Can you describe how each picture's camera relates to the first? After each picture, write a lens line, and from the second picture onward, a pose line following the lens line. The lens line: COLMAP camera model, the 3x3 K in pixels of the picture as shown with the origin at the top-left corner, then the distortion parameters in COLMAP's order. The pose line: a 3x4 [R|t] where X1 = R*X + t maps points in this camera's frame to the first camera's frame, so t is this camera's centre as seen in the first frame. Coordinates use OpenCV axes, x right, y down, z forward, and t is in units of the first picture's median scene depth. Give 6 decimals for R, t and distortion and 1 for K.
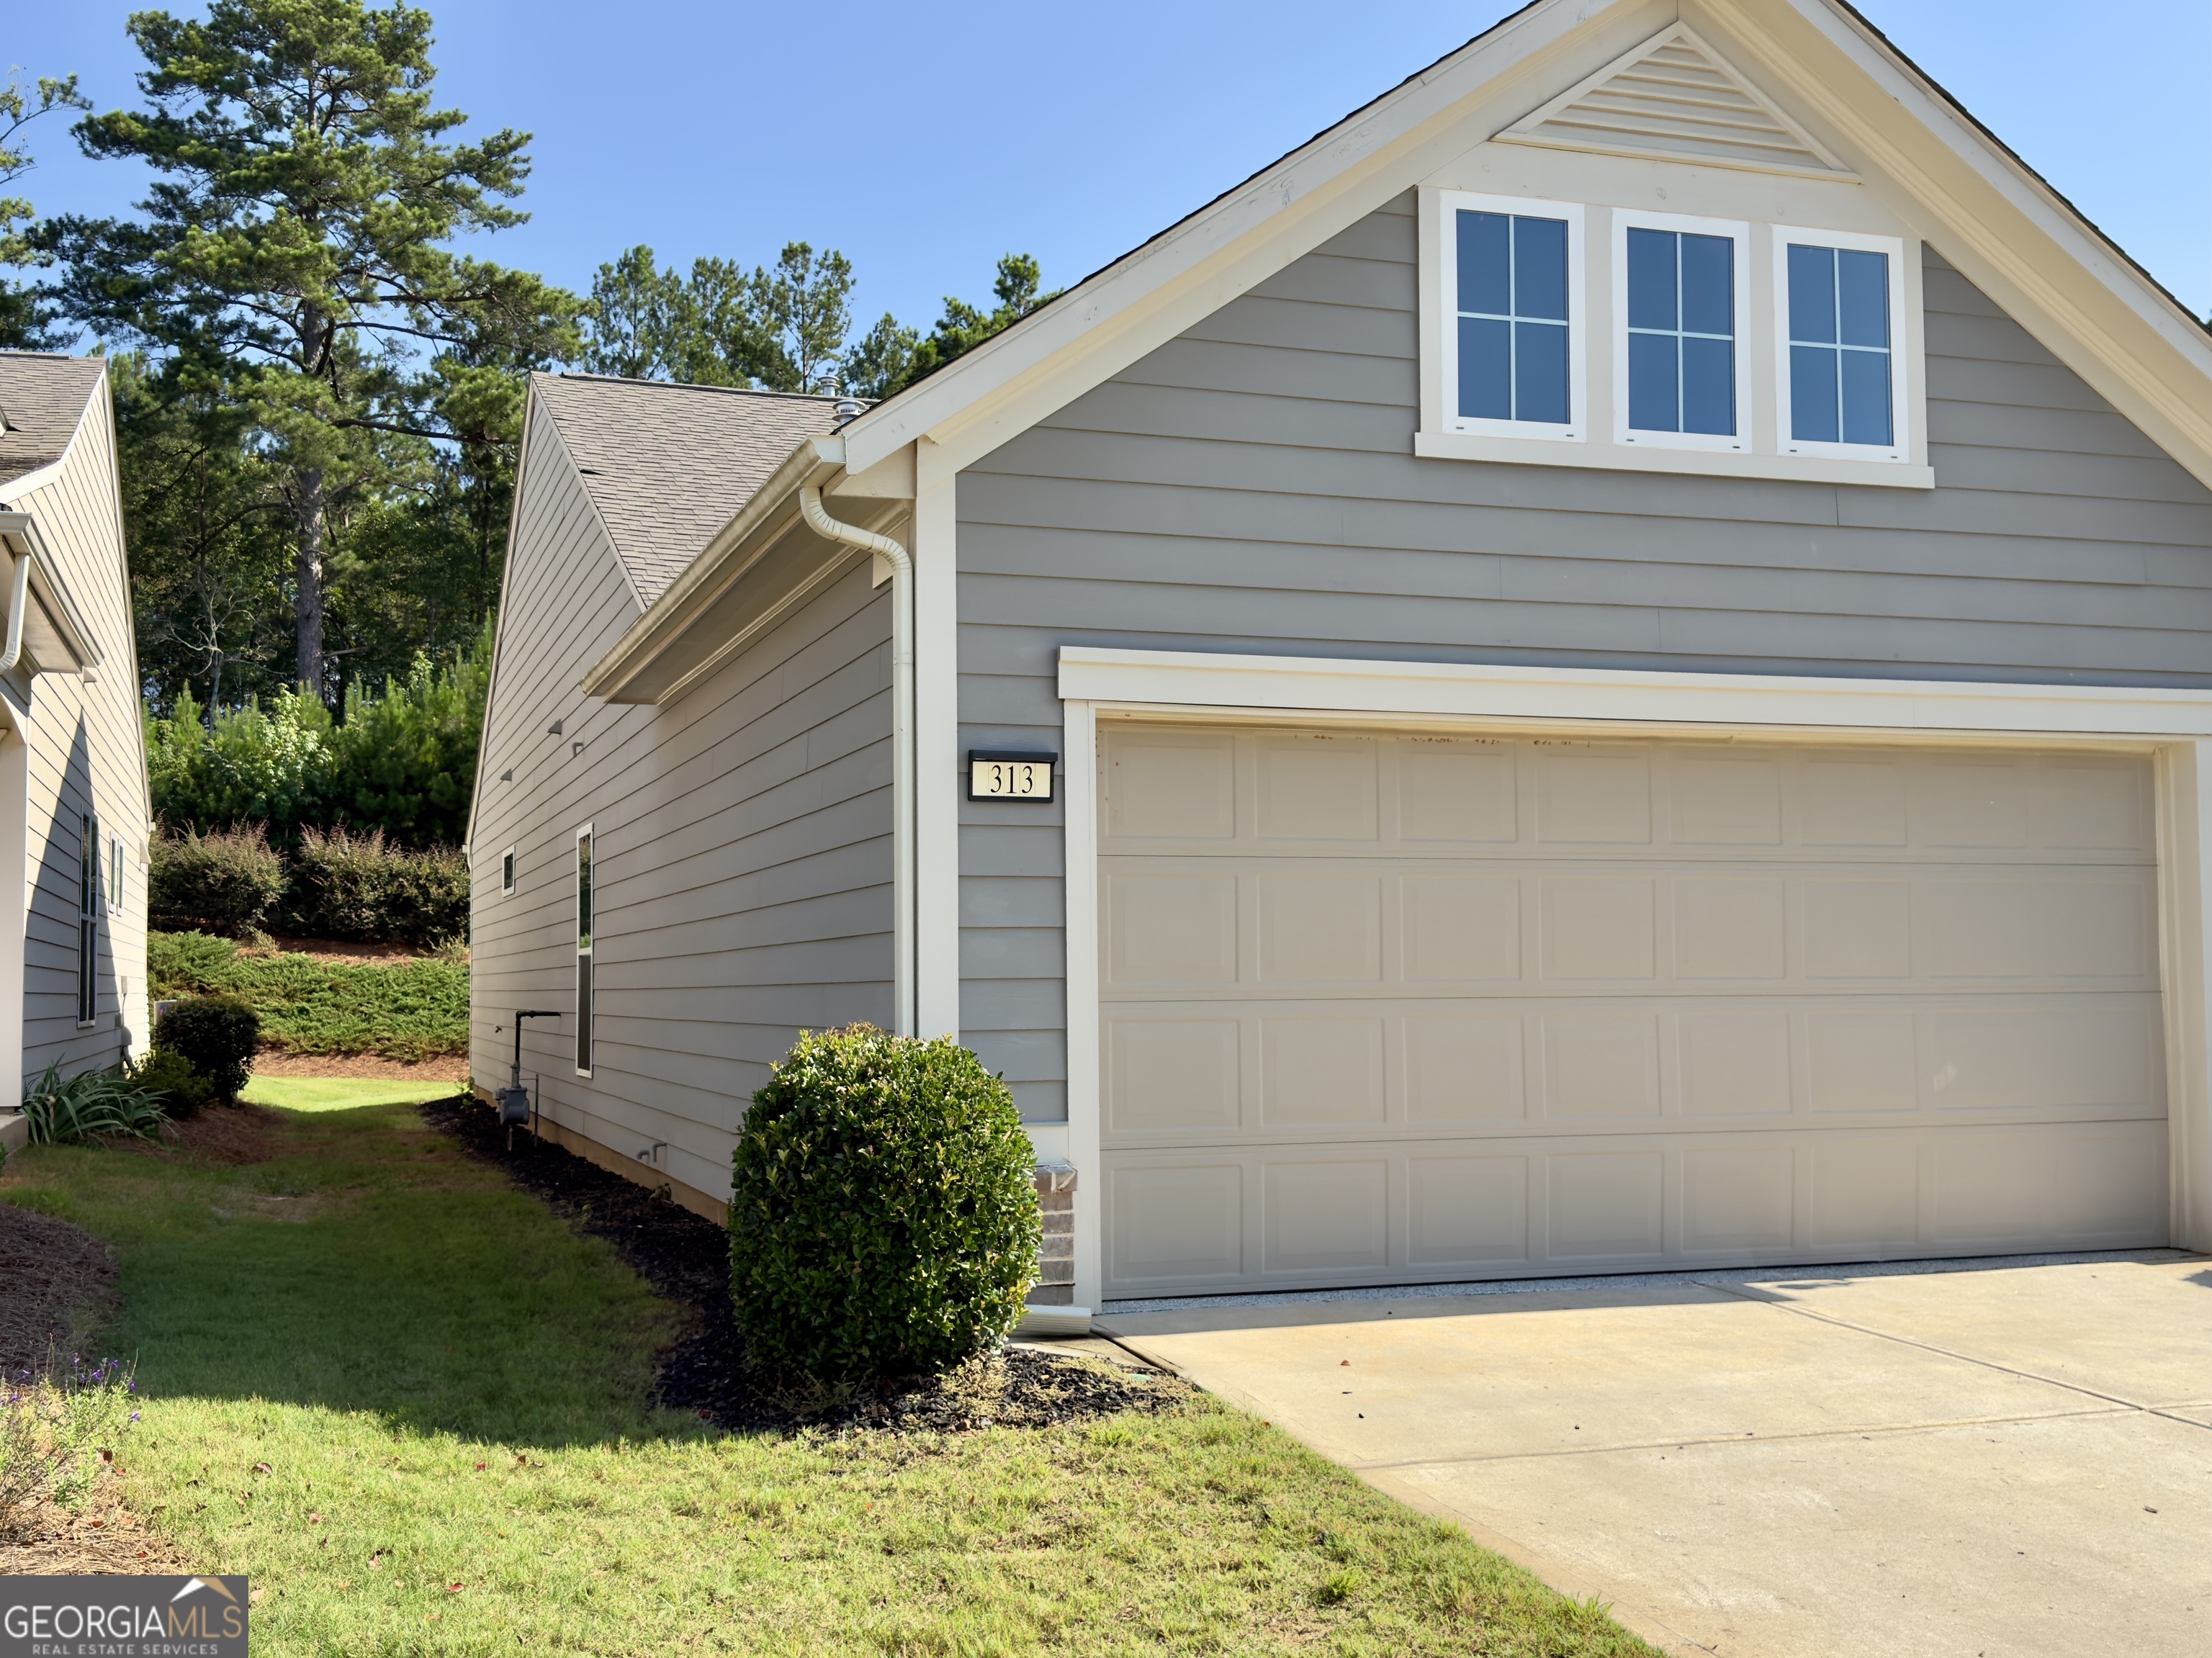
lens RADIAL K [[2371.7, 0, 1106.0], [0, 2371.7, 829.0], [0, 0, 1]] dist [0.230232, -0.524832]
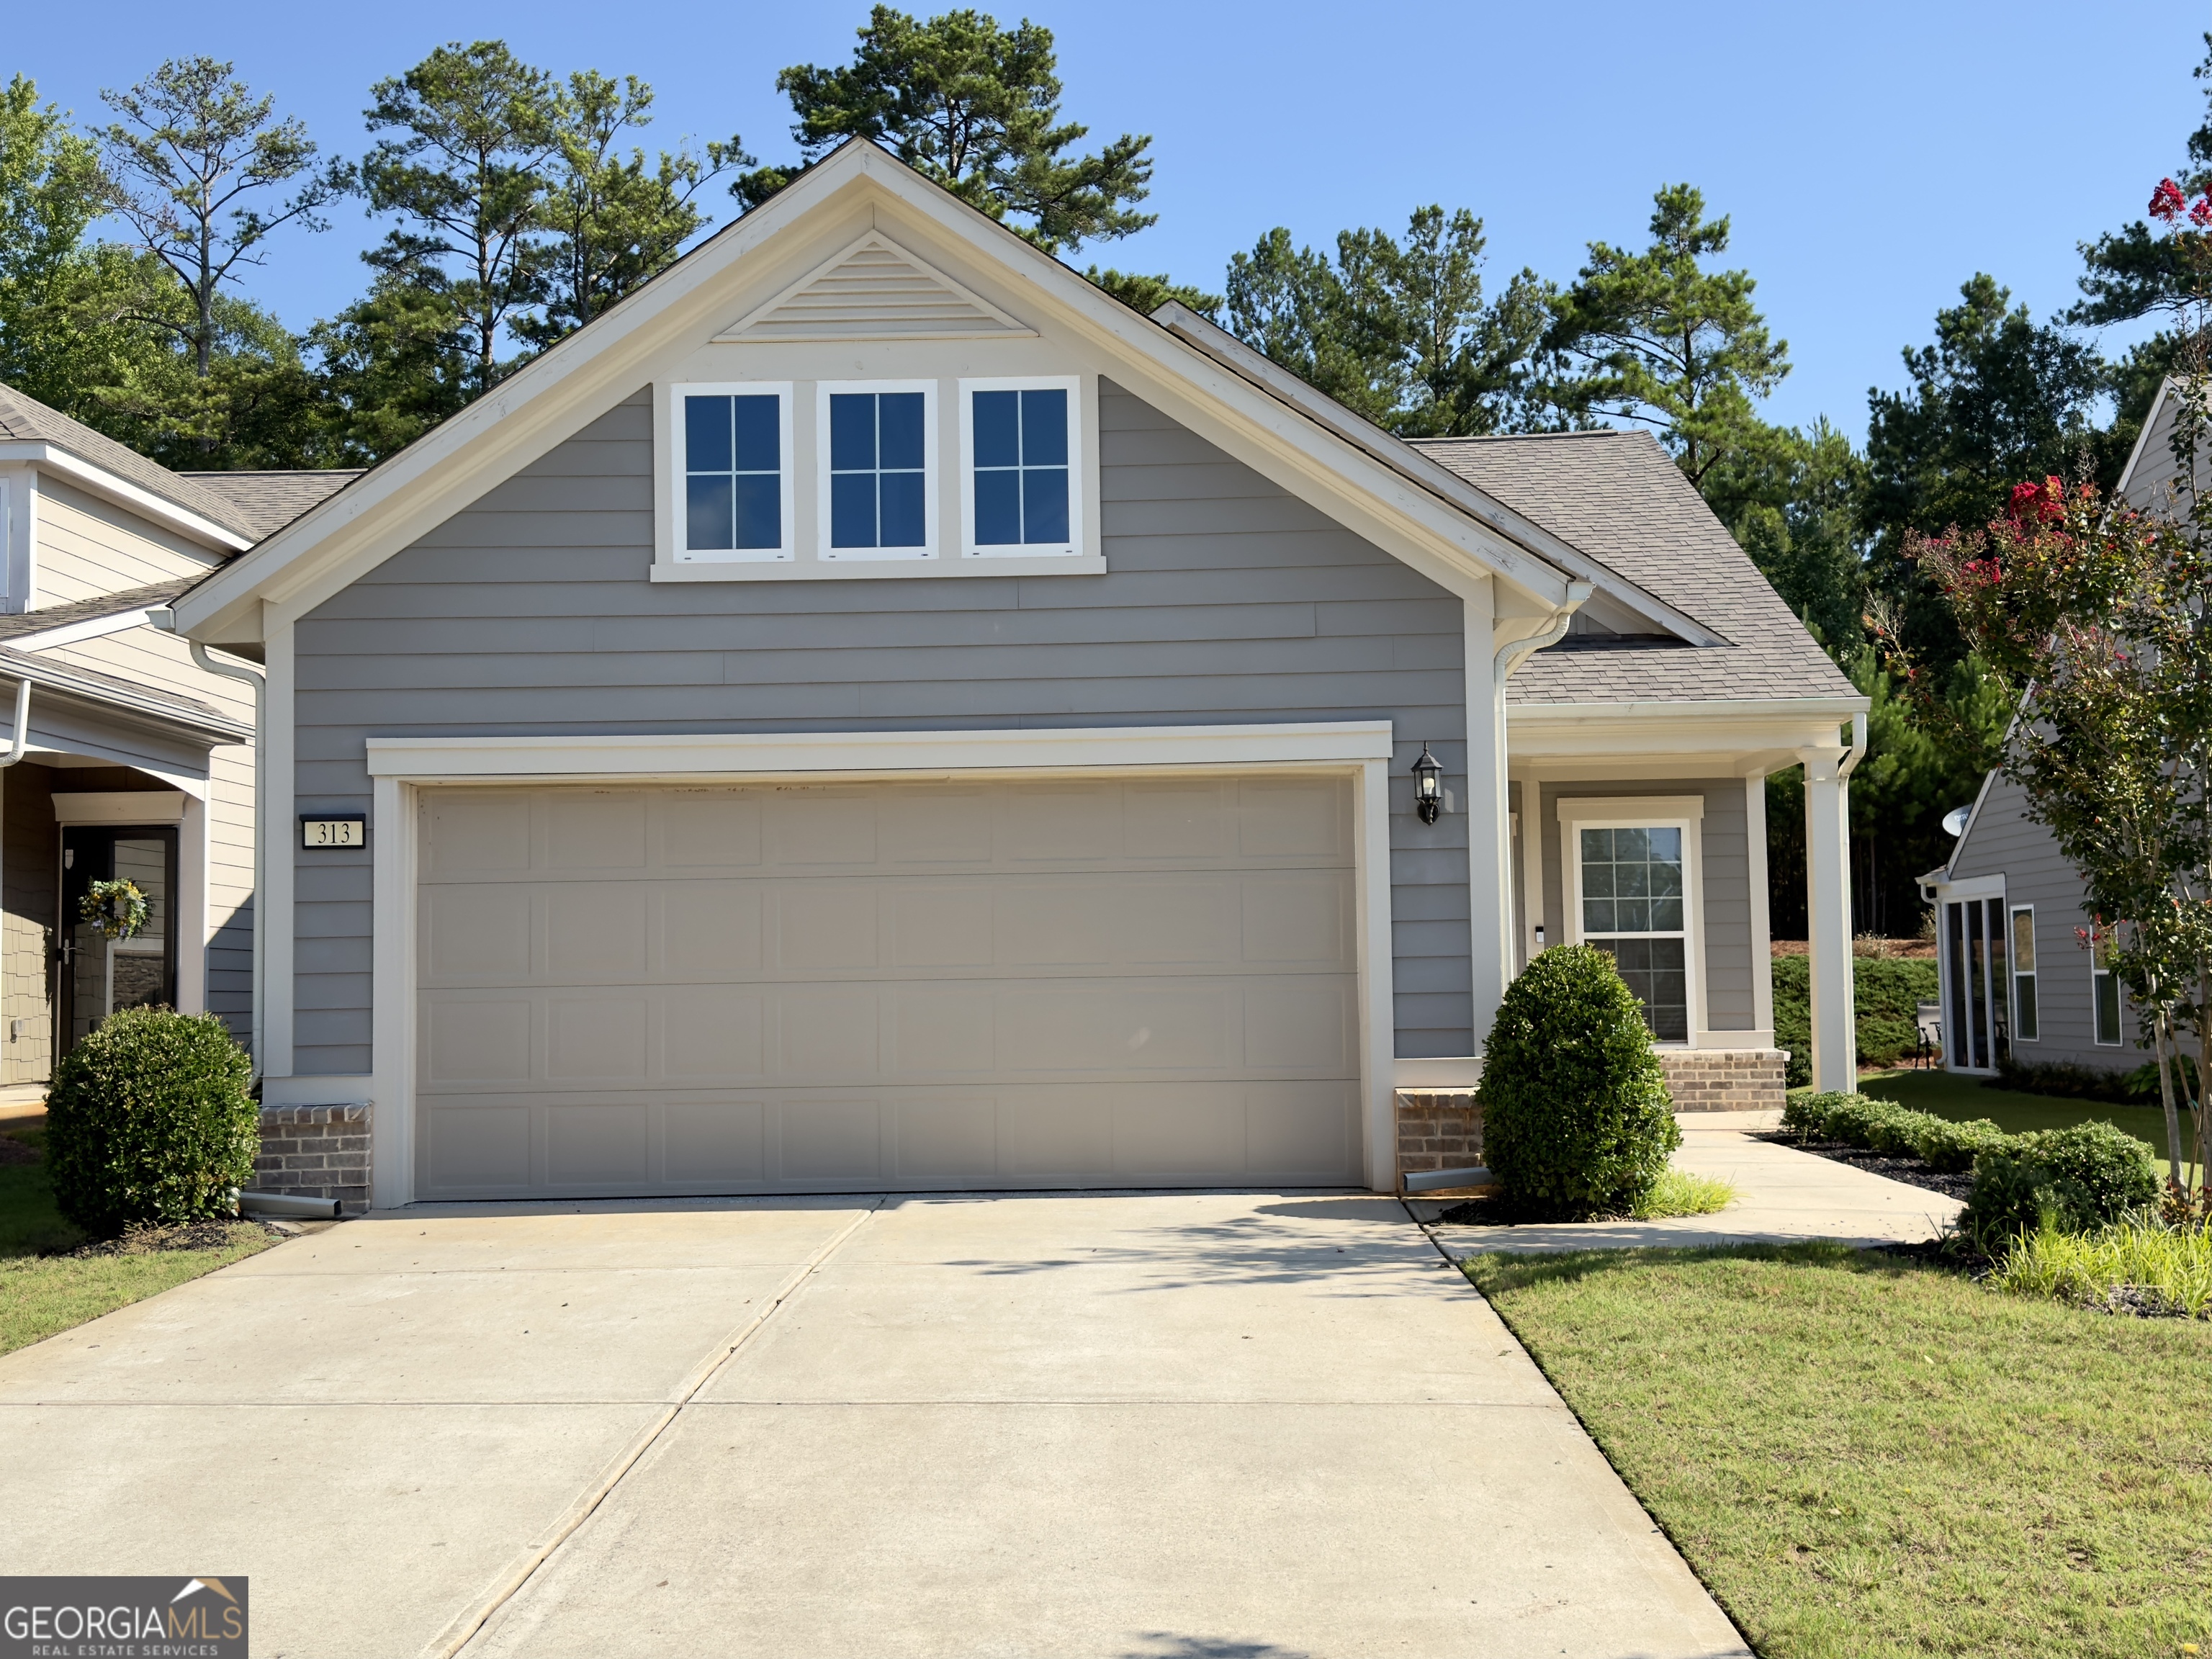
lens RADIAL K [[2646.1, 0, 1101.6], [0, 2646.1, 846.4], [0, 0, 1]] dist [0.237996, -0.574609]
pose [[0.932600, -0.027059, -0.359897, 0.833082], [0.031617, 0.999477, 0.006783, -0.008146], [0.359525, -0.017705, 0.932967, -0.292414]]
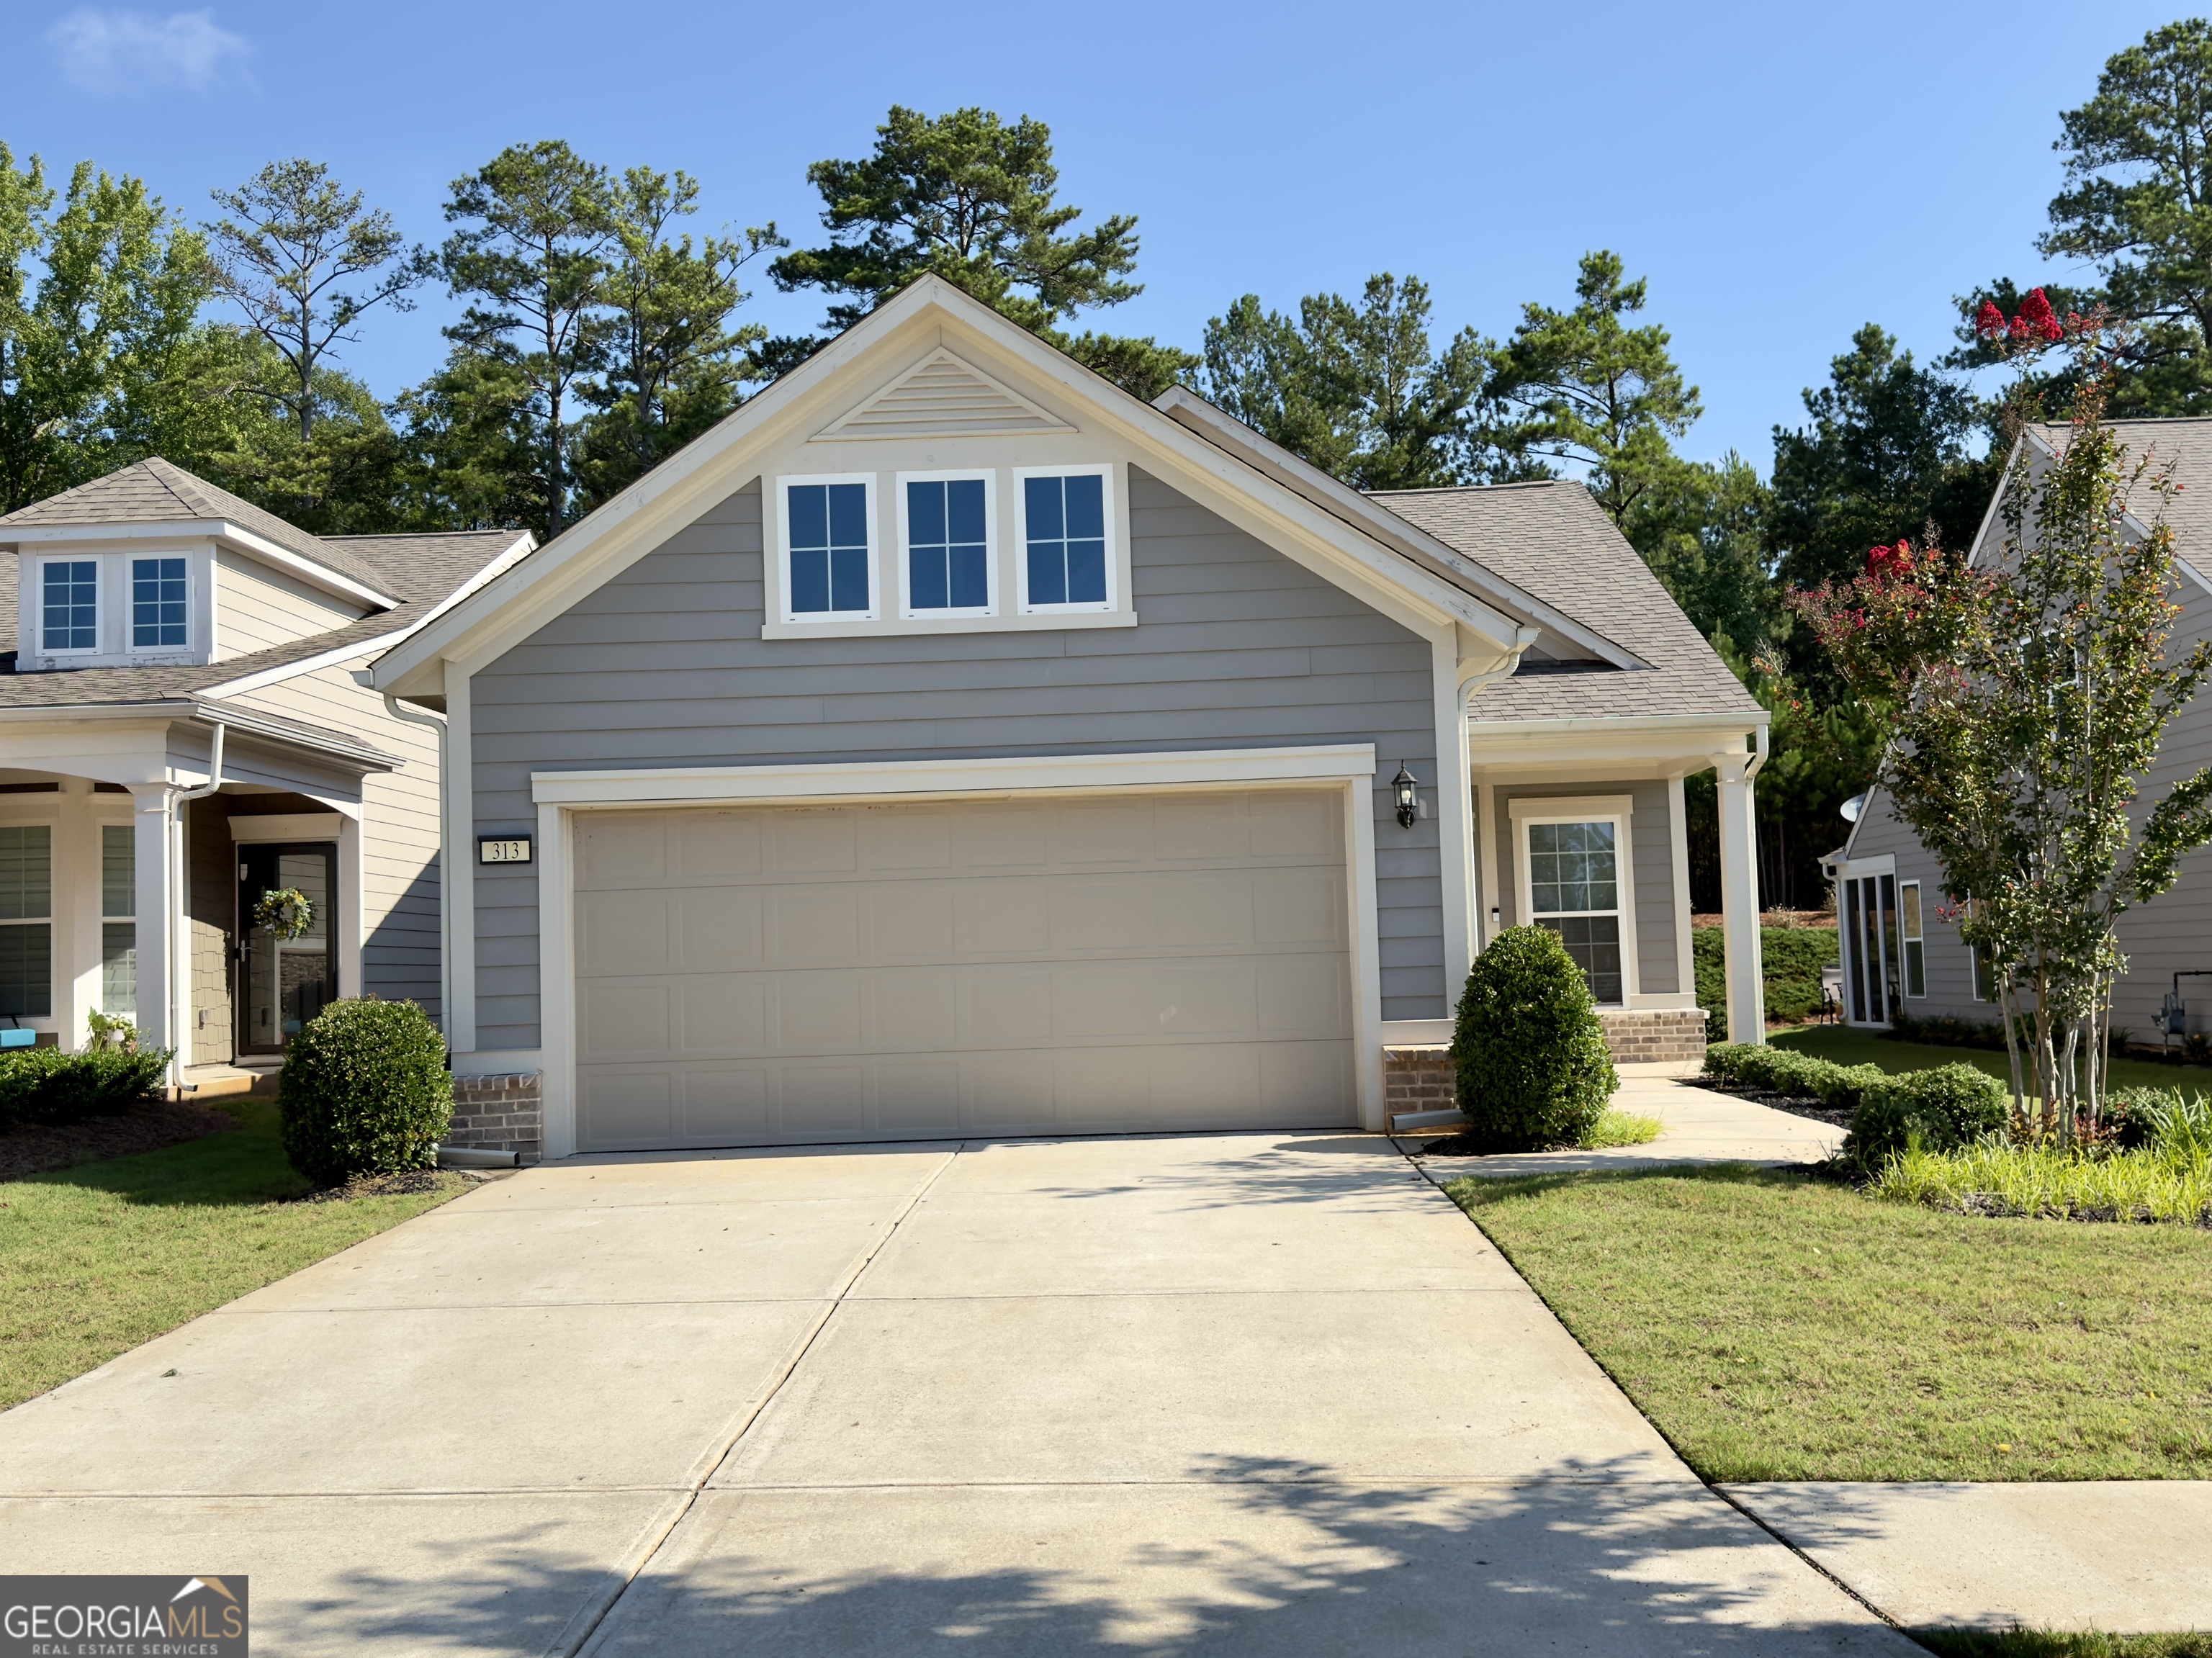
lens RADIAL K [[2371.7, 0, 1106.0], [0, 2371.7, 829.0], [0, 0, 1]] dist [0.230232, -0.524832]
pose [[0.933588, -0.044377, -0.355590, 0.852458], [0.048648, 0.998811, 0.003074, -0.018000], [0.355031, -0.020169, 0.934637, -0.414574]]
